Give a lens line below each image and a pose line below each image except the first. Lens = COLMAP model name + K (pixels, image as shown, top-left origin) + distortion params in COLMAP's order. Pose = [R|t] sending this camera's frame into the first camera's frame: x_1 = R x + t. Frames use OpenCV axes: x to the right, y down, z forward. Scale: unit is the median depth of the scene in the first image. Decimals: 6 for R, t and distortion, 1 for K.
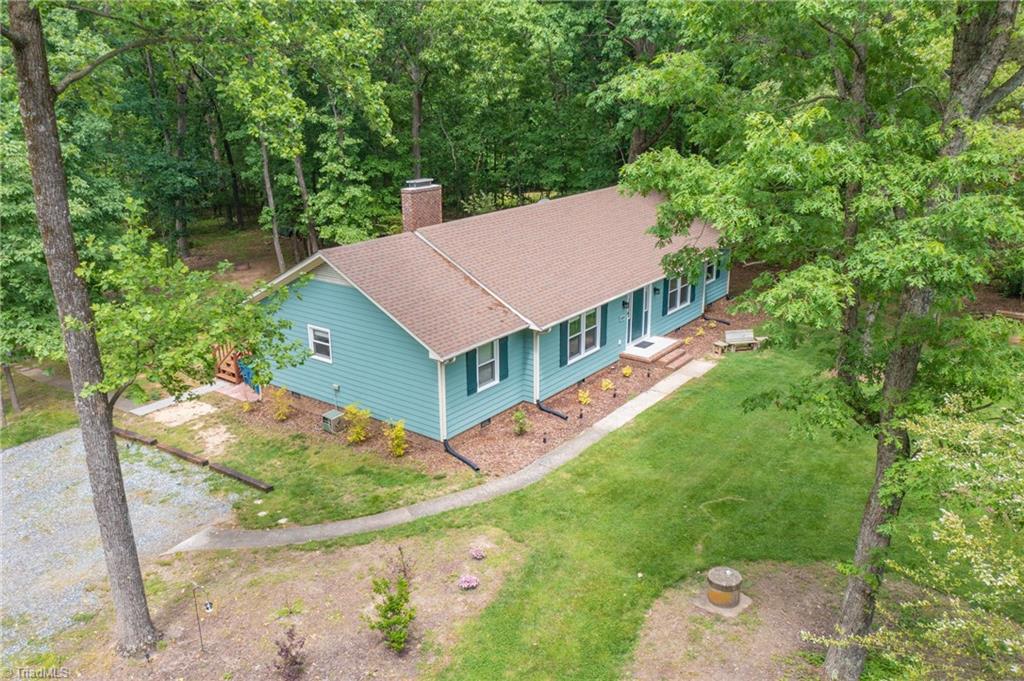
lens RADIAL K [[816.1, 0, 512.0], [0, 816.1, 340.5], [0, 0, 1]] dist [-0.010574, 0.000753]
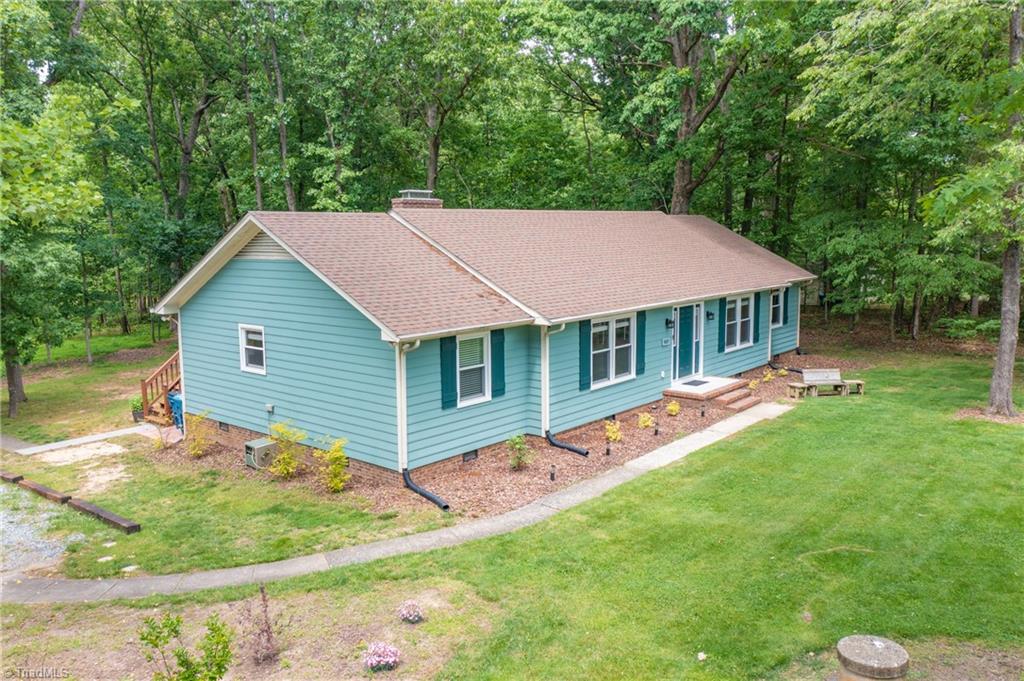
lens RADIAL K [[816.1, 0, 512.0], [0, 816.1, 340.5], [0, 0, 1]] dist [-0.010574, 0.000753]
pose [[0.998428, 0.008992, -0.055328, 0.041466], [-0.018337, 0.985136, -0.170797, 0.122849], [0.052969, 0.171543, 0.983752, 0.297146]]
